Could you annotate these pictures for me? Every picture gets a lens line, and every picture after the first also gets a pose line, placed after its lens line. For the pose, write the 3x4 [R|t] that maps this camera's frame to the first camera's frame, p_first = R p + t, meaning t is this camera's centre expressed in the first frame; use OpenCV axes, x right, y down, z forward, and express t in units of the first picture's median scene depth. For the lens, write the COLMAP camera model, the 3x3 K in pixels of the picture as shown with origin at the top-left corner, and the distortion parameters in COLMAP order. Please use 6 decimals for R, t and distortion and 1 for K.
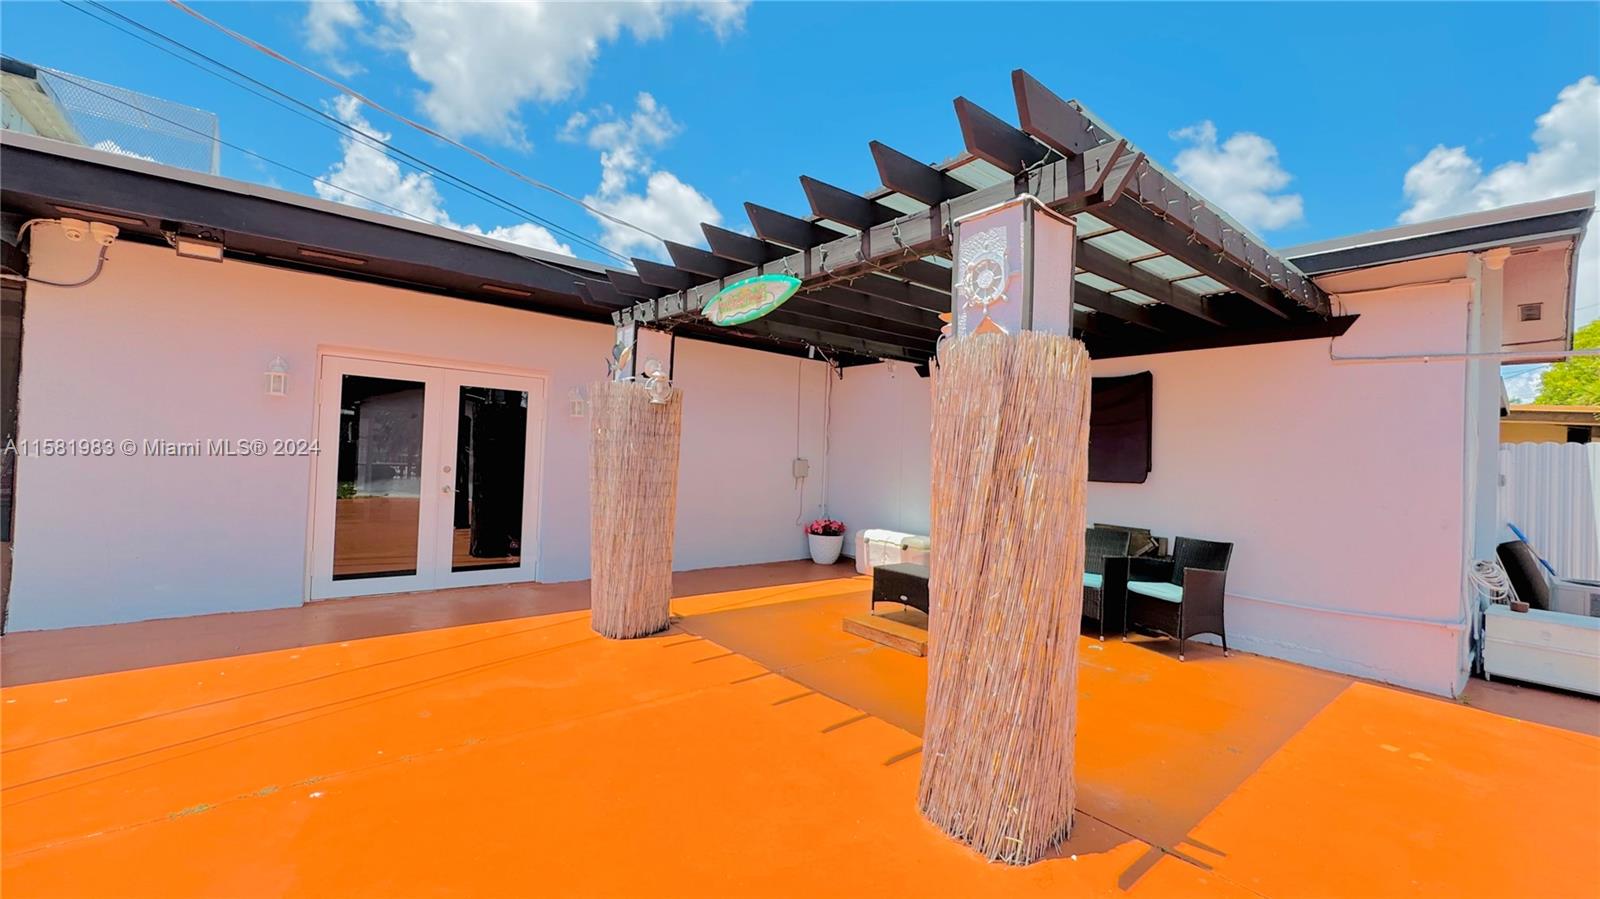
lens RADIAL K [[640.3, 0, 801.6], [0, 640.3, 448.1], [0, 0, 1]] dist [-0.003629, 0.000660]
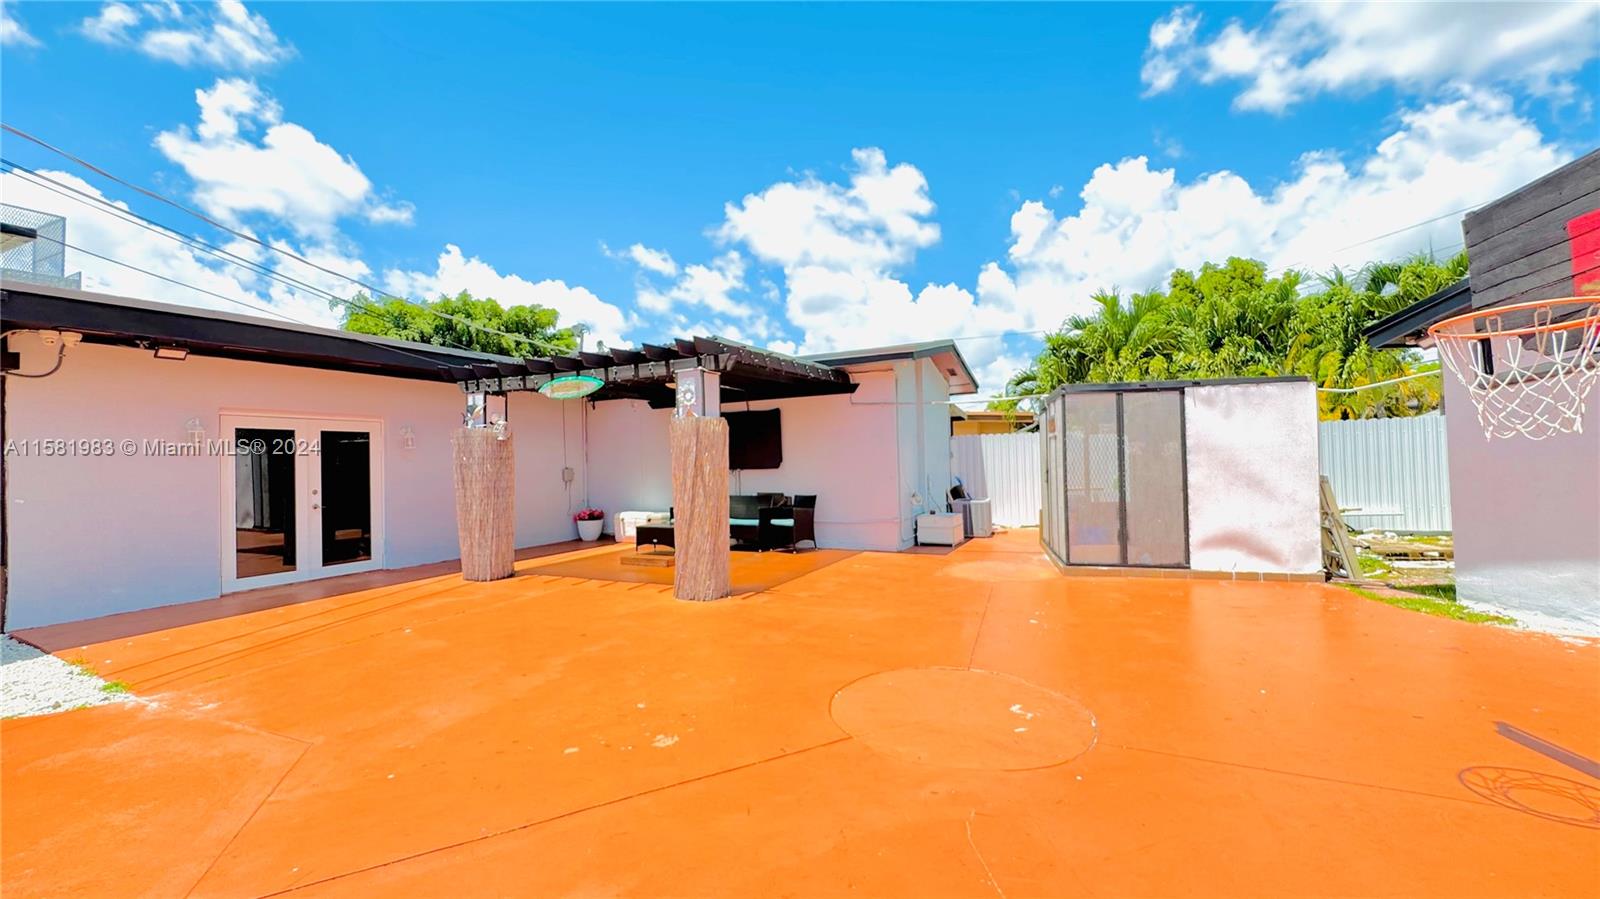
lens RADIAL K [[640.3, 0, 801.6], [0, 640.3, 446.9], [0, 0, 1]] dist [-0.003629, 0.000660]
pose [[0.905488, -0.052462, 0.421116, -0.221006], [0.054308, 0.998495, 0.007618, -0.021497], [-0.420882, 0.015972, 0.906975, -0.848866]]
